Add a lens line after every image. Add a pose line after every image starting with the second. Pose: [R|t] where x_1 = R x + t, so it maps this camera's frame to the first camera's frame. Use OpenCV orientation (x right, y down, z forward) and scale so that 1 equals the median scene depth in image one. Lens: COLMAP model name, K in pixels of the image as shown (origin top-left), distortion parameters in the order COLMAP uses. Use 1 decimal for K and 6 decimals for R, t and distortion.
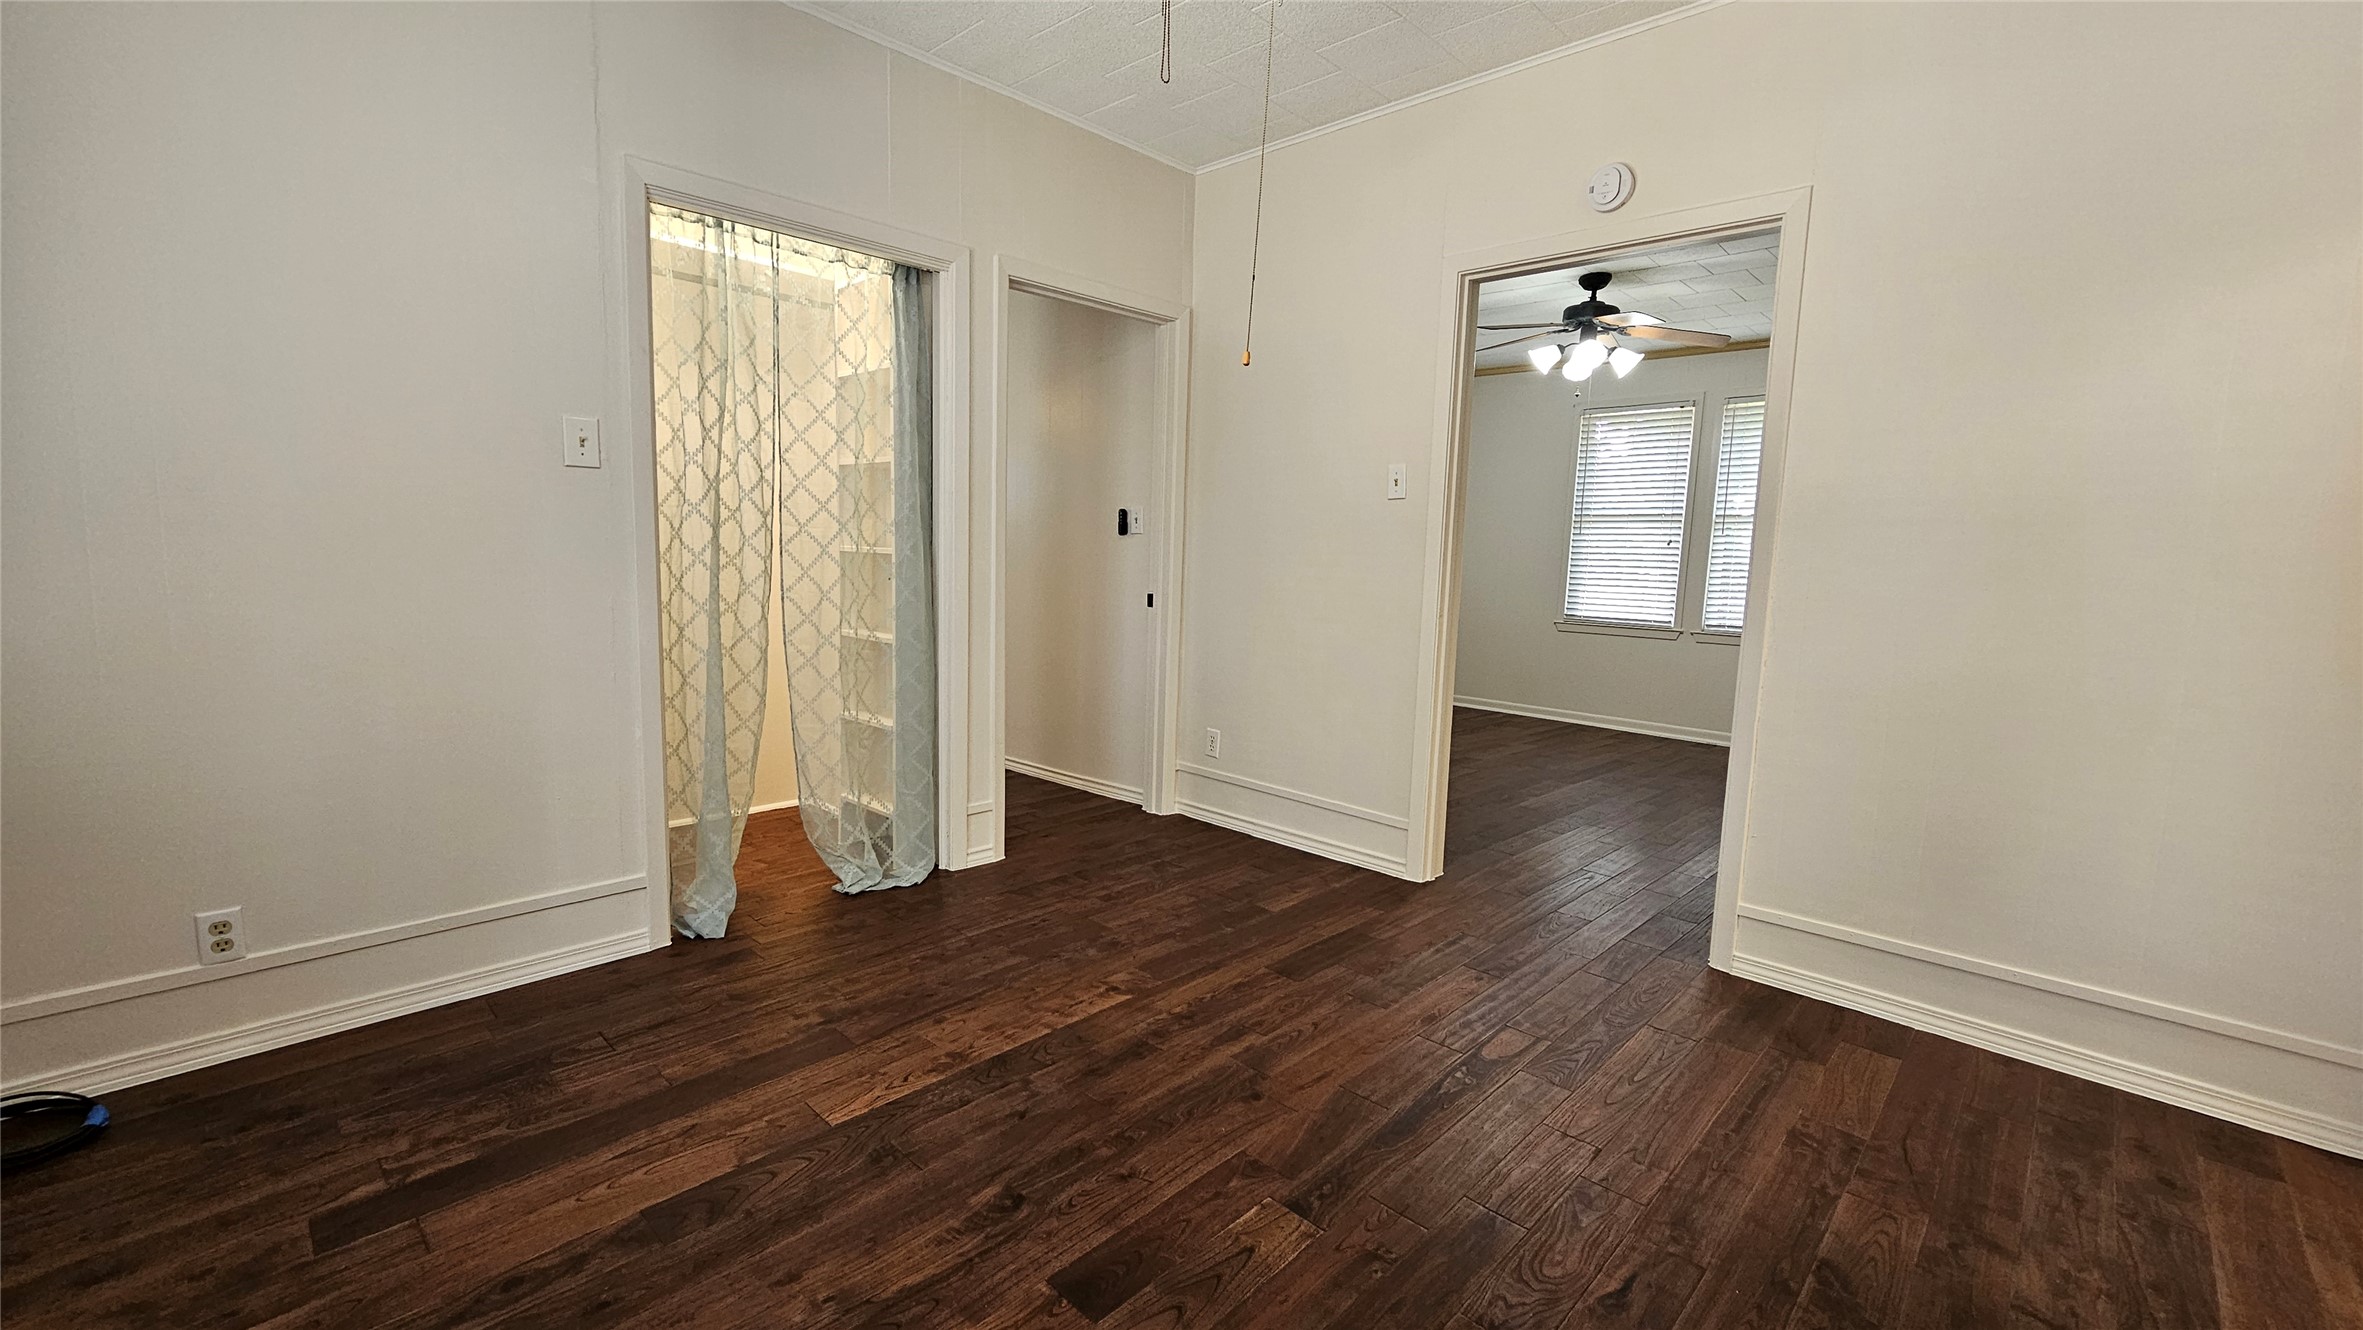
lens RADIAL K [[973.5, 0, 1182.6], [0, 973.5, 667.0], [0, 0, 1]] dist [-0.000733, 0.000101]
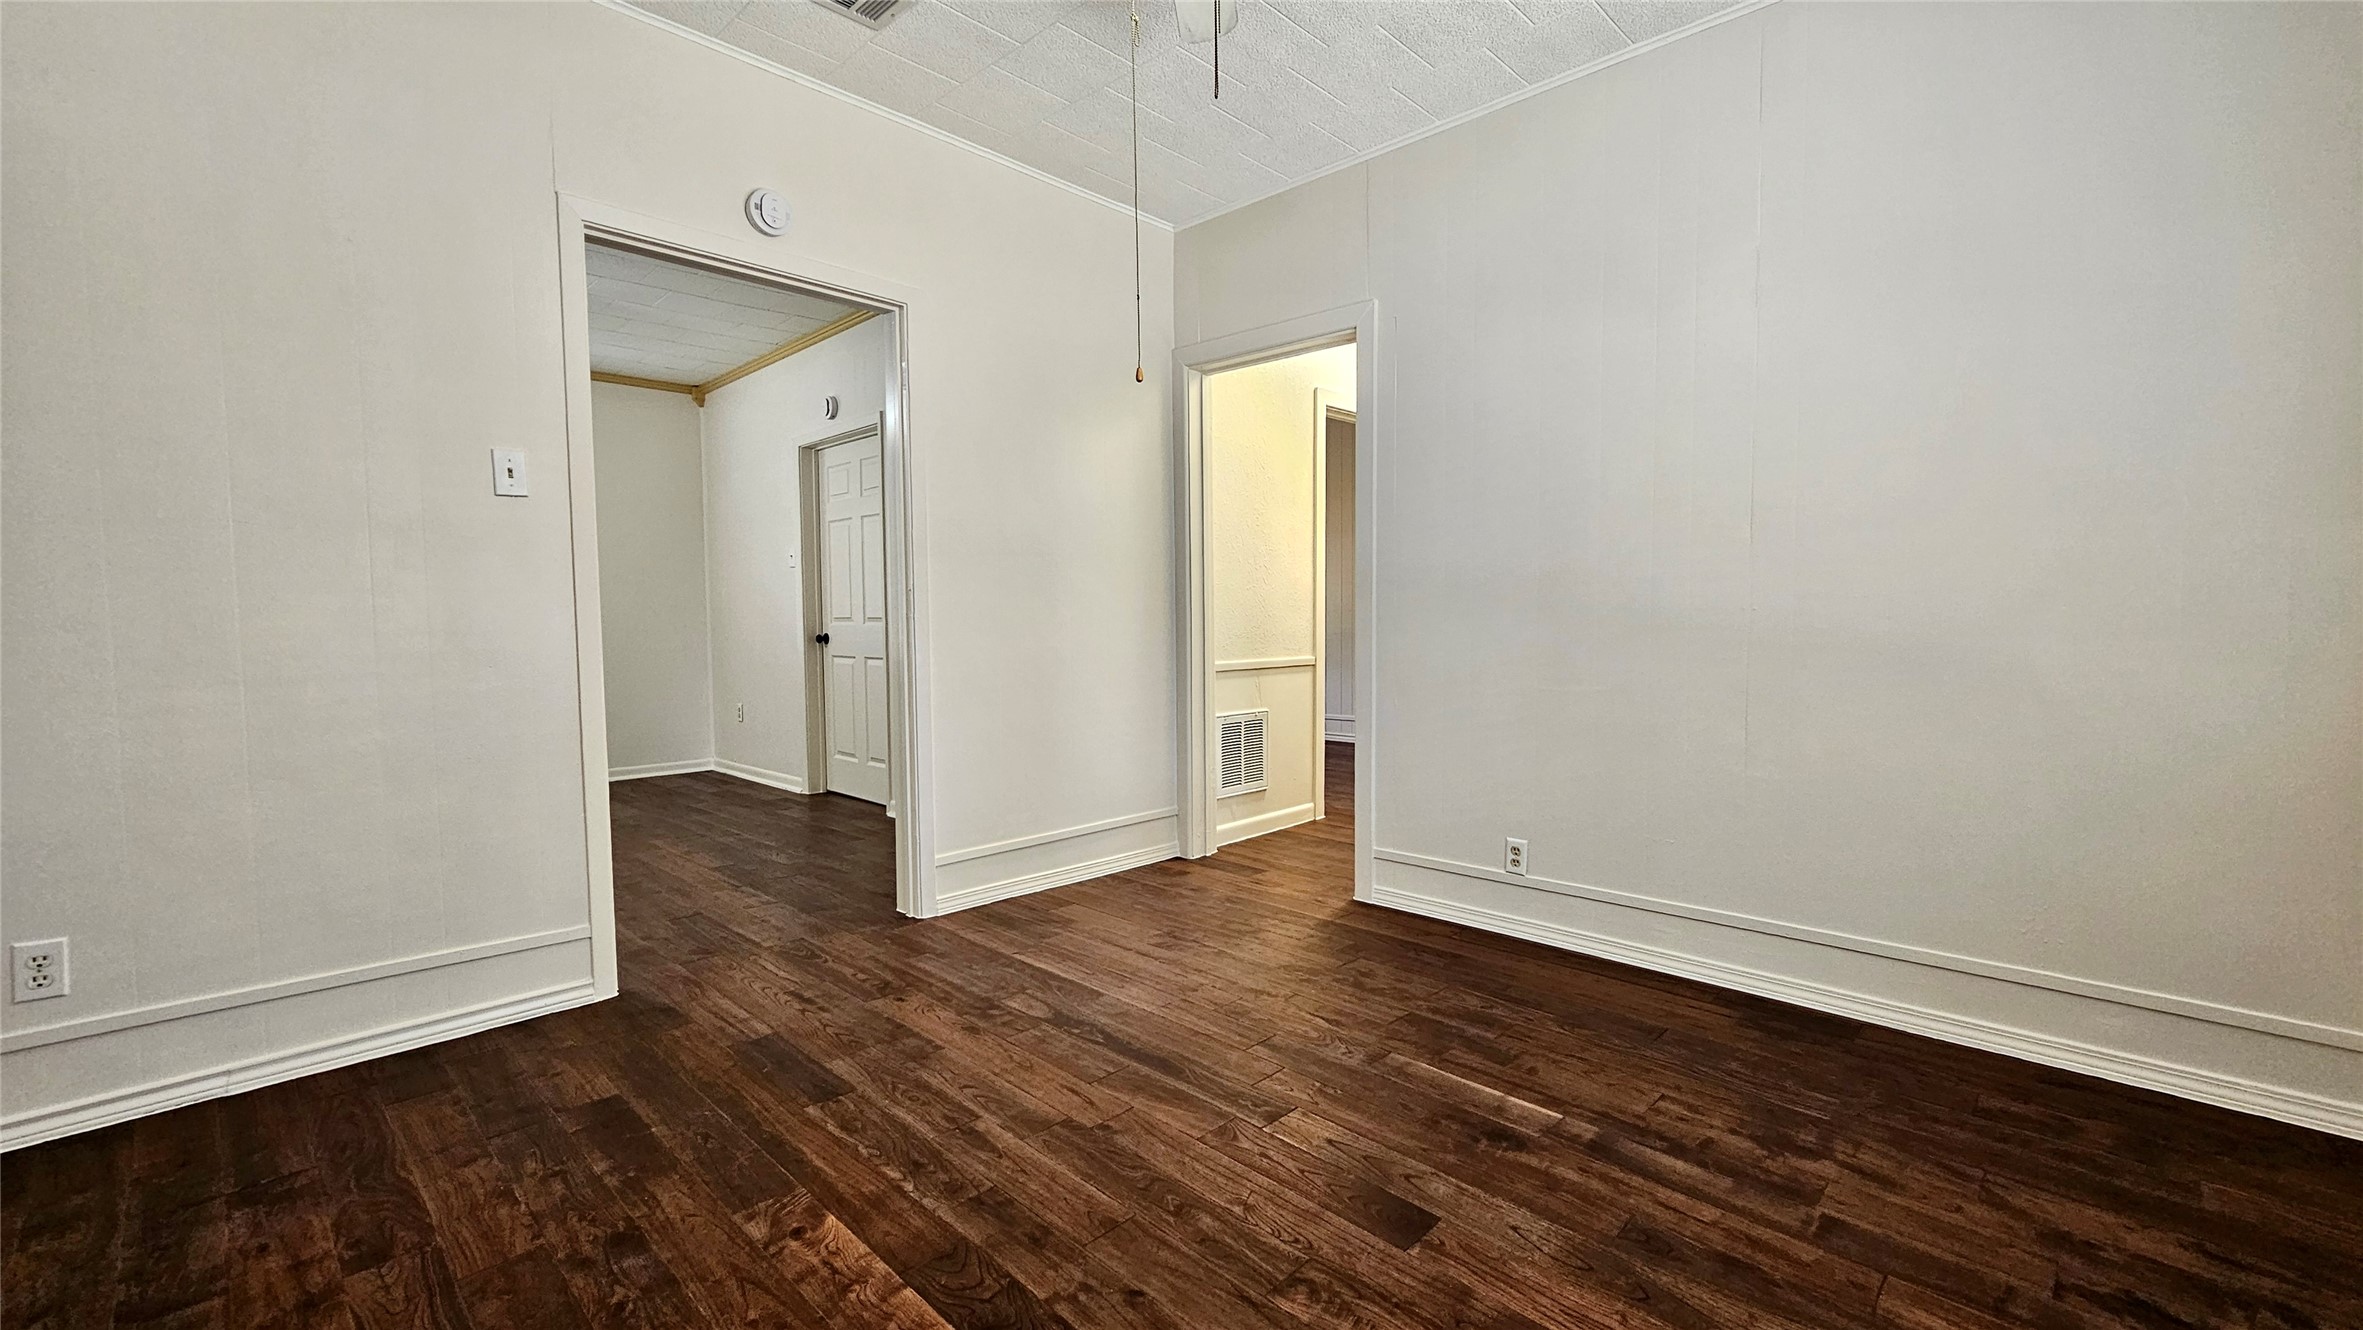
lens RADIAL K [[973.5, 0, 1184.0], [0, 973.5, 667.4], [0, 0, 1]] dist [-0.000733, 0.000101]
pose [[0.004905, -0.084766, 0.996389, -0.699612], [0.120521, 0.989188, 0.083561, -0.065880], [-0.992699, 0.119676, 0.015068, 0.707079]]
